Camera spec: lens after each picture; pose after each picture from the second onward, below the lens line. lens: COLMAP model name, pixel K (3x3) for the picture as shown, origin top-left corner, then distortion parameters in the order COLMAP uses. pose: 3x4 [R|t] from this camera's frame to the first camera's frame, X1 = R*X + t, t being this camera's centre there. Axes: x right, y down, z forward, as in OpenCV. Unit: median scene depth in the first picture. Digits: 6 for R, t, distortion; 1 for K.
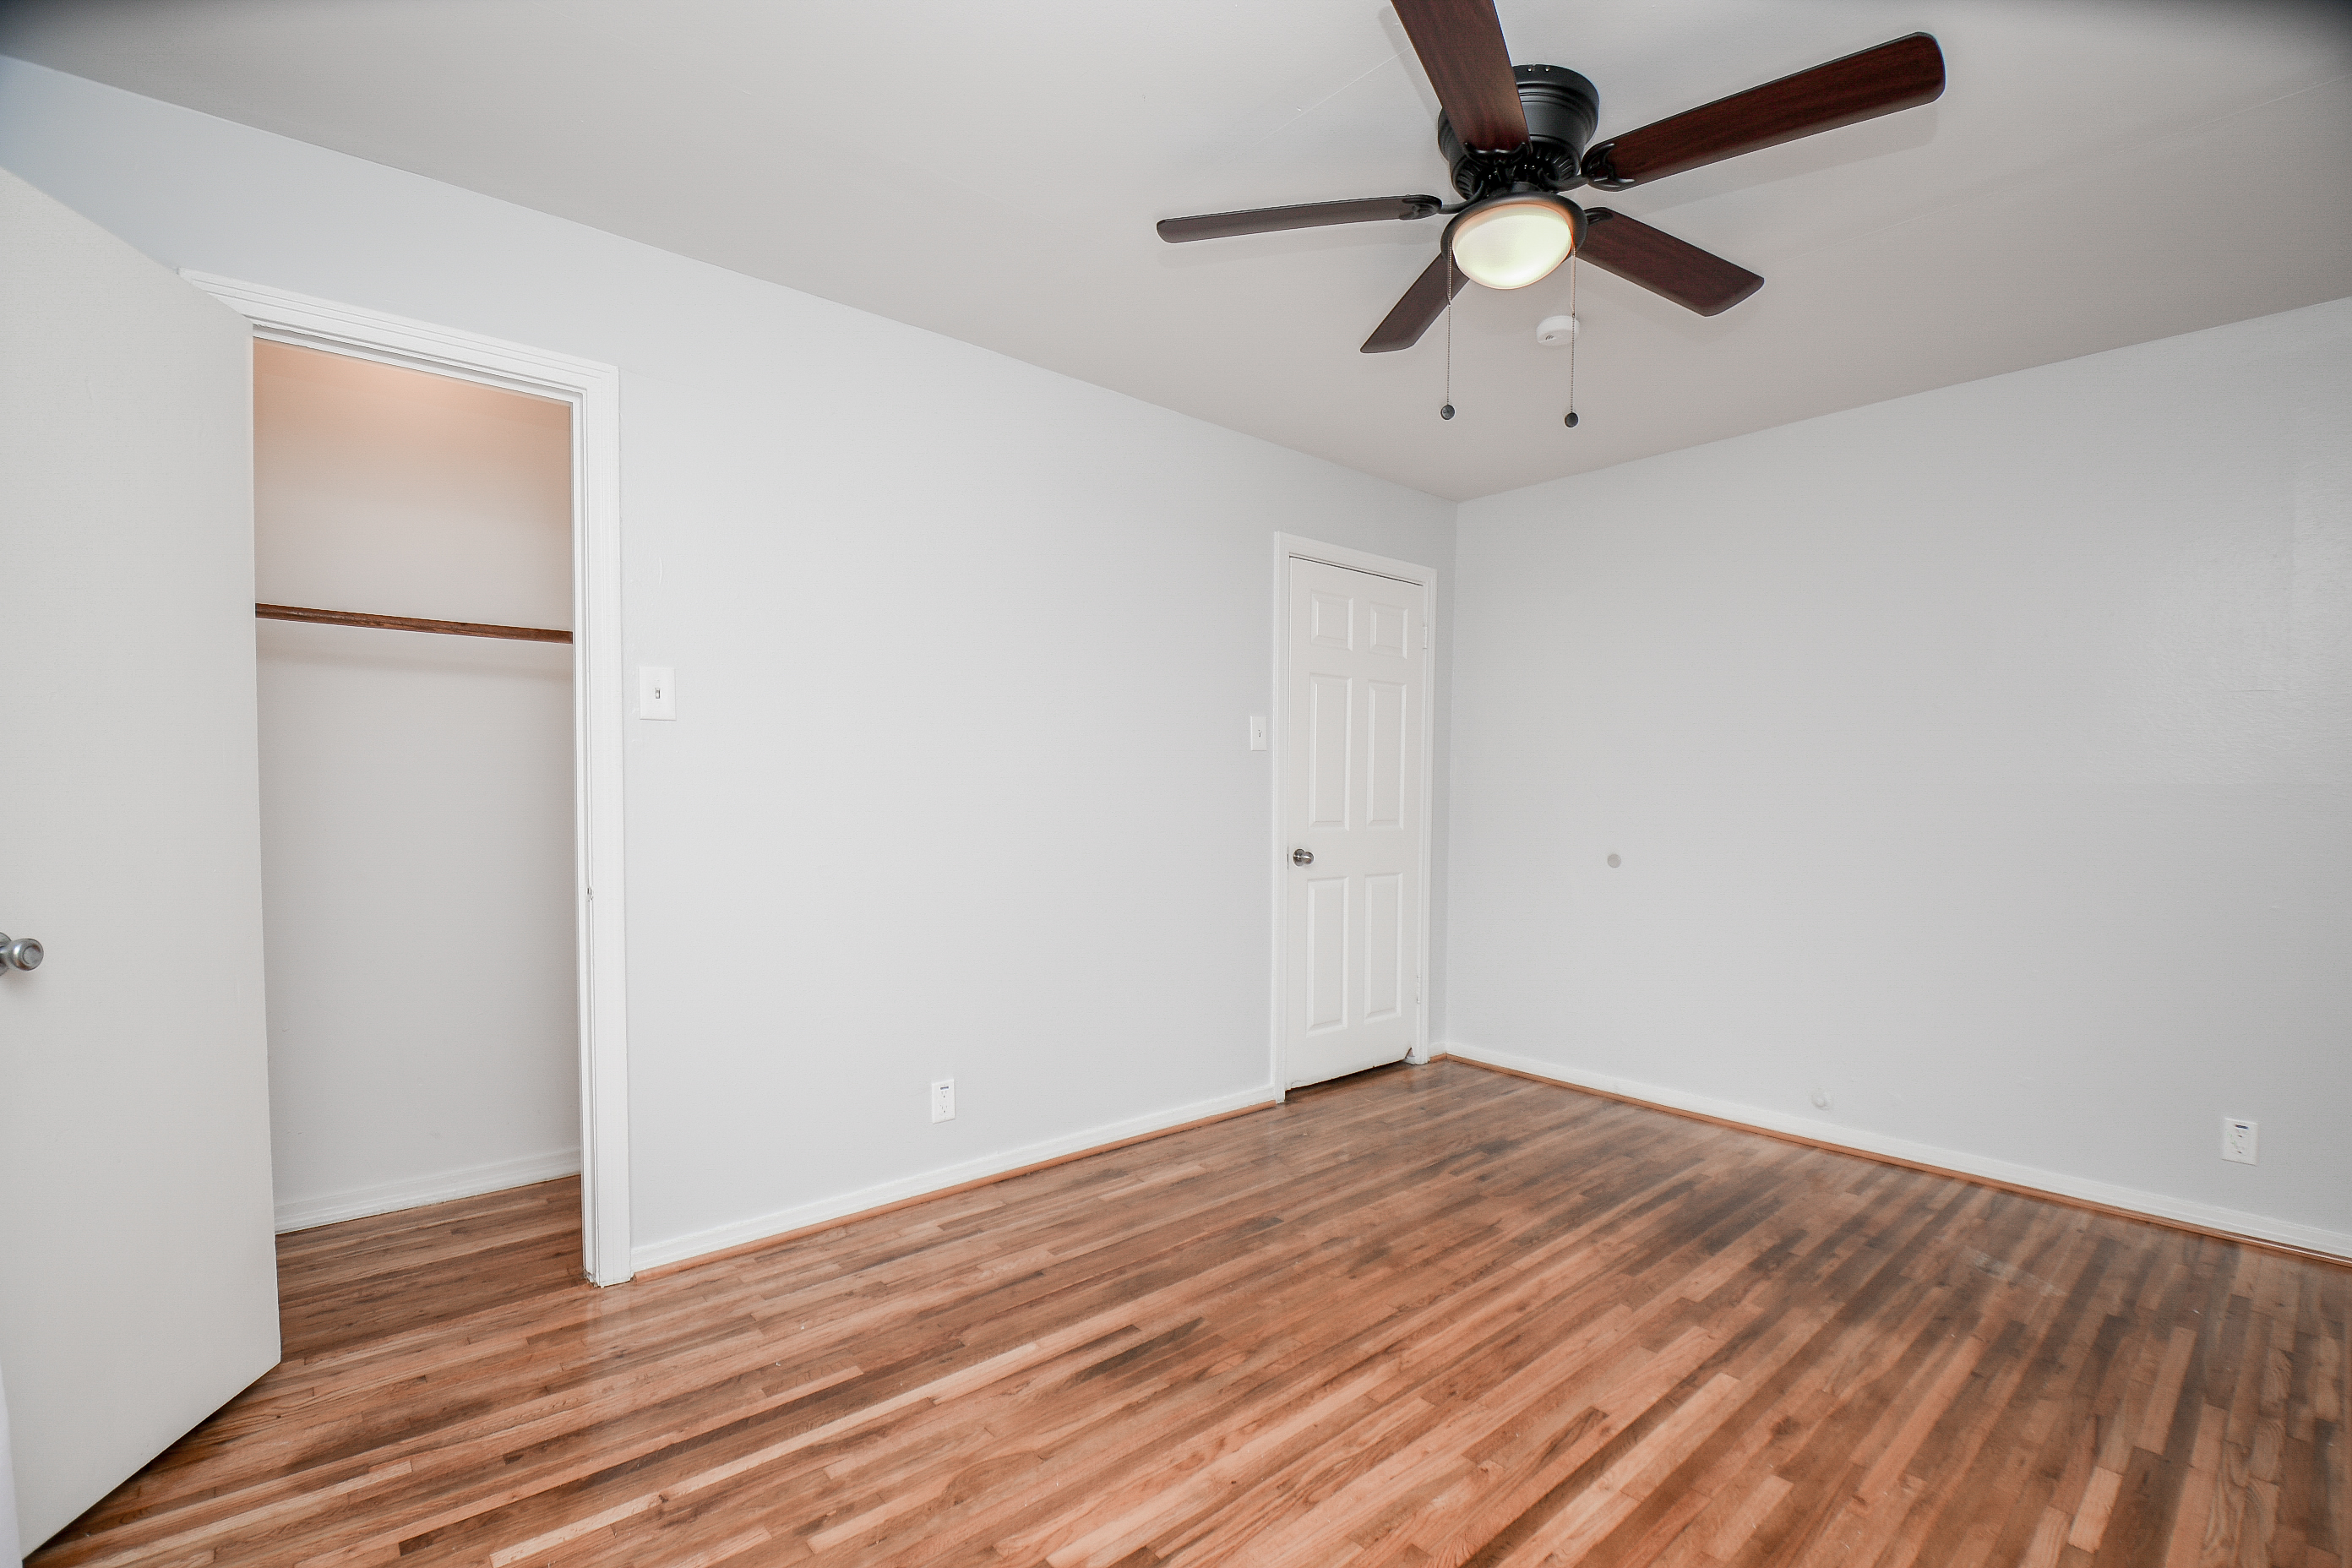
lens RADIAL K [[1039.6, 0, 1174.9], [0, 1039.6, 796.9], [0, 0, 1]] dist [-0.000318, -0.010185]
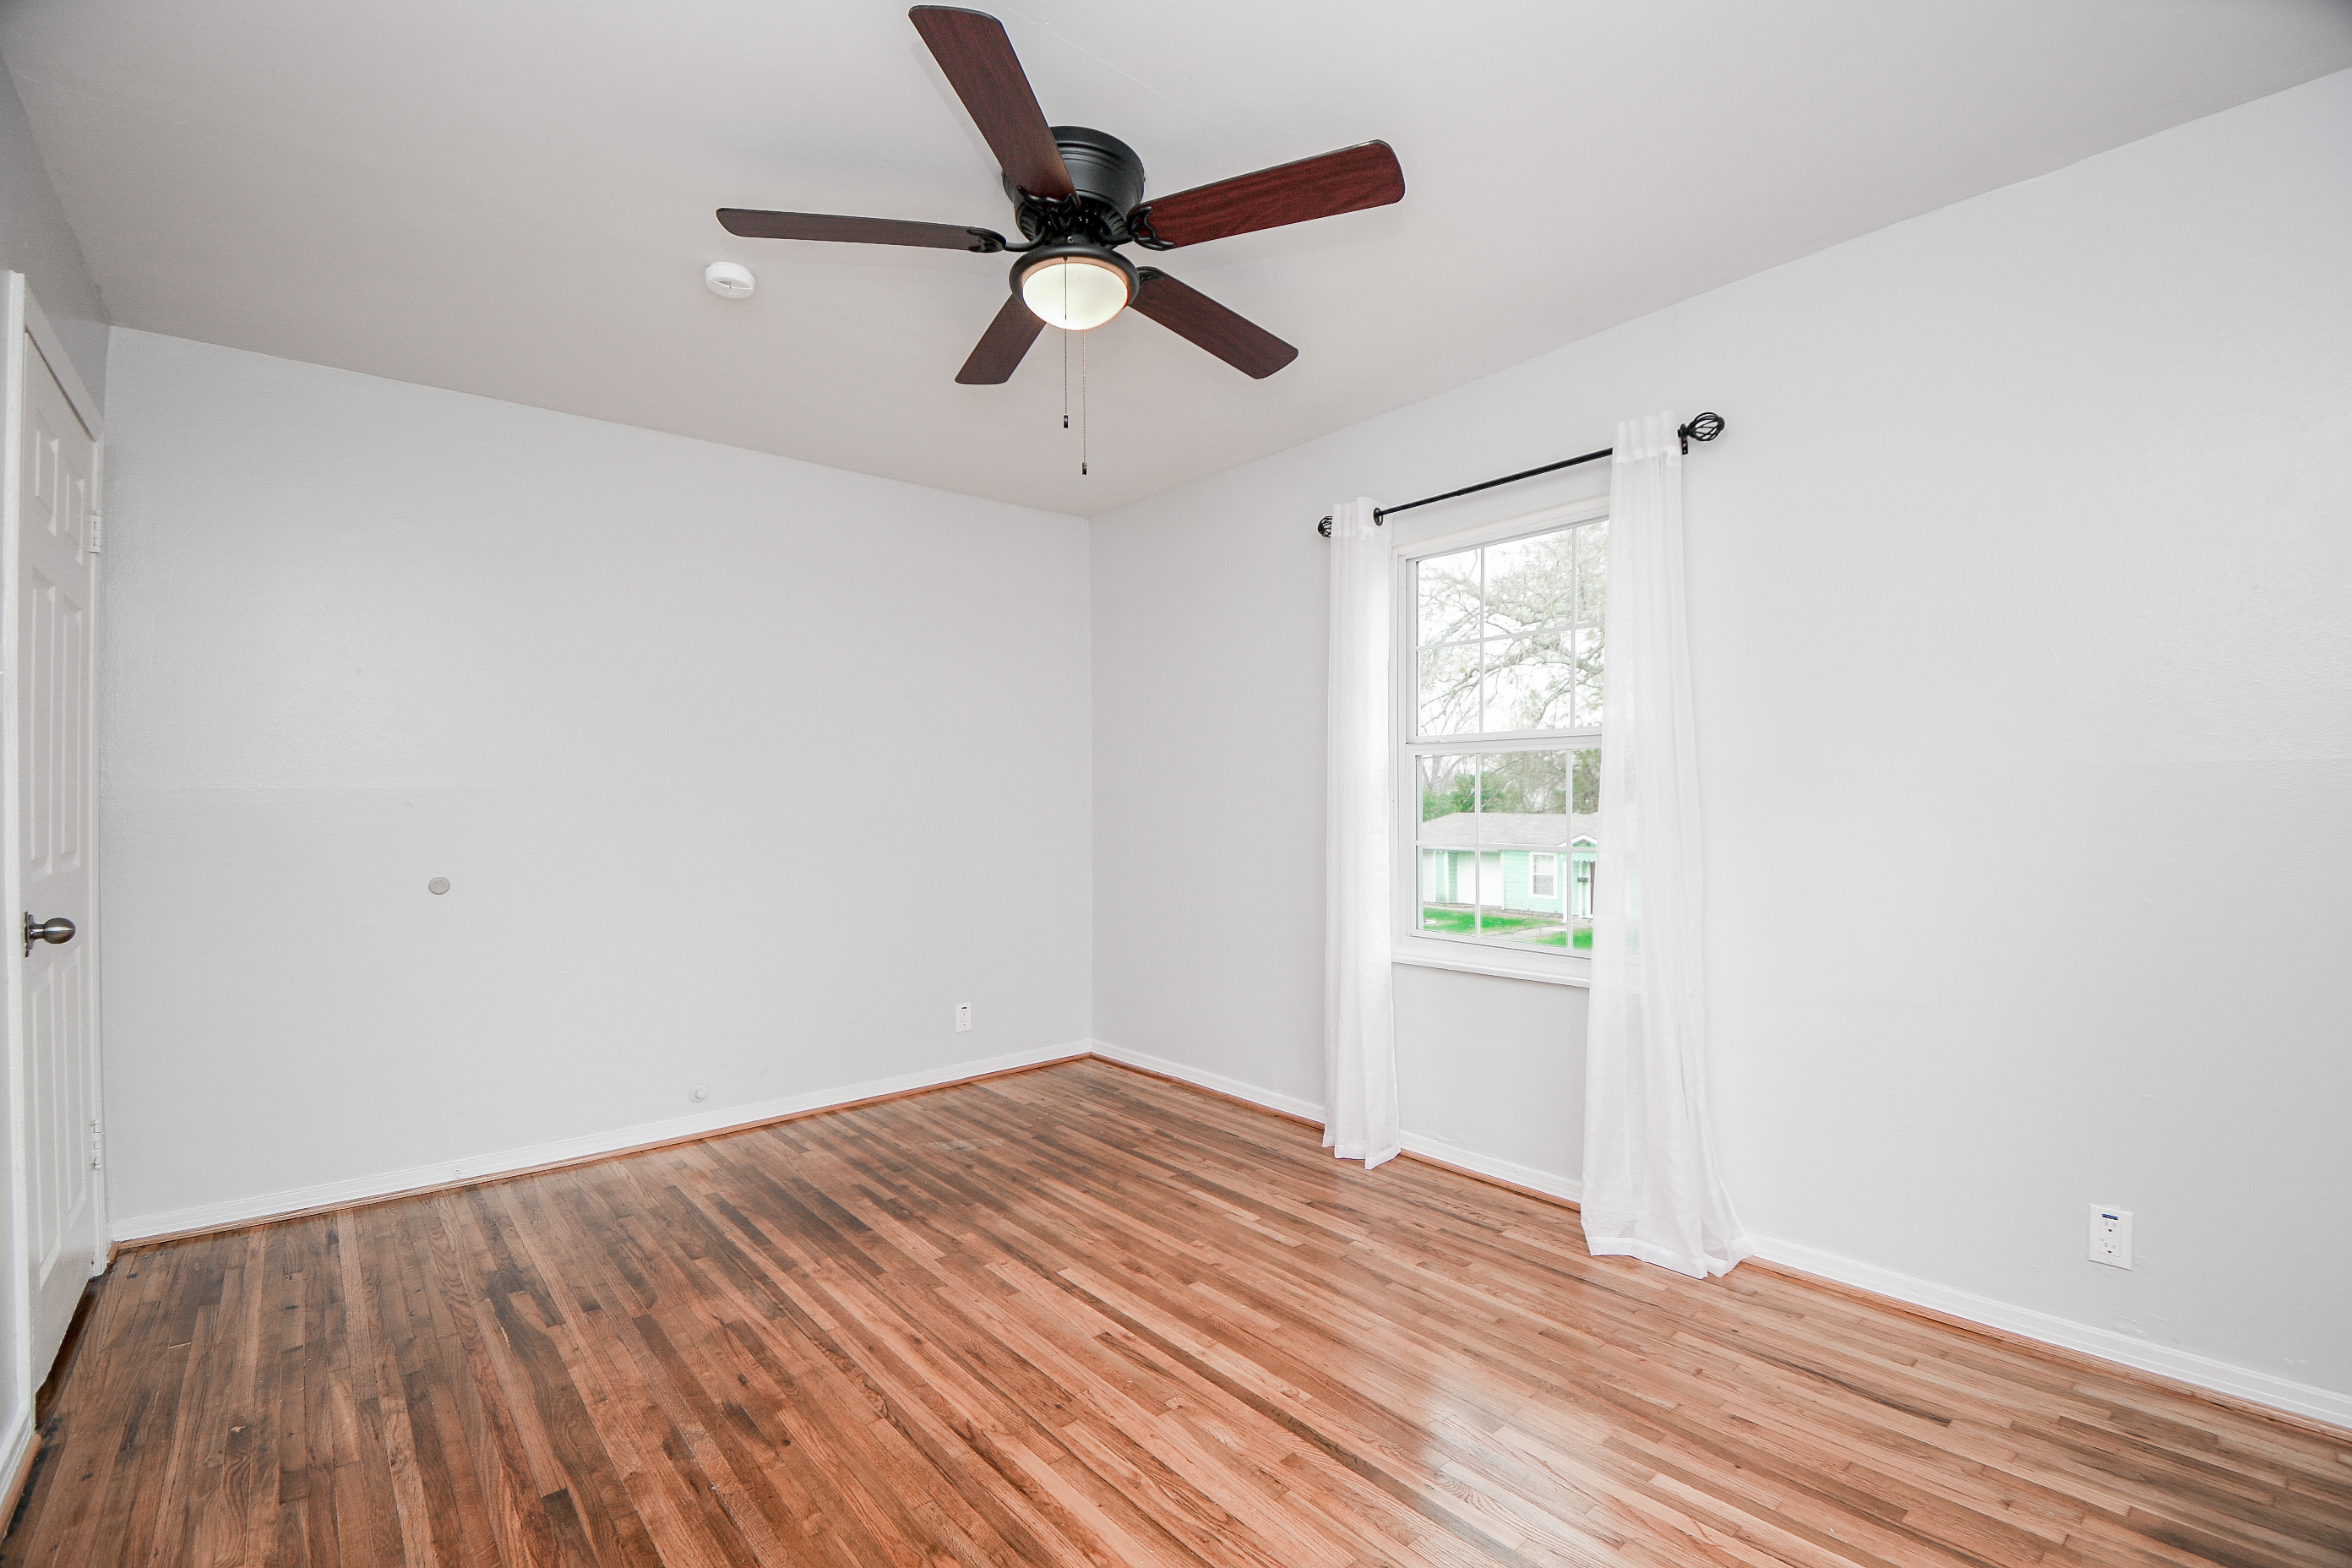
lens RADIAL K [[1039.6, 0, 1174.9], [0, 1039.6, 796.9], [0, 0, 1]] dist [-0.000318, -0.010185]
pose [[0.007817, -0.008040, 0.999937, -0.572947], [0.014757, 0.999860, 0.007924, -0.011252], [-0.999861, 0.014695, 0.007935, 0.695065]]
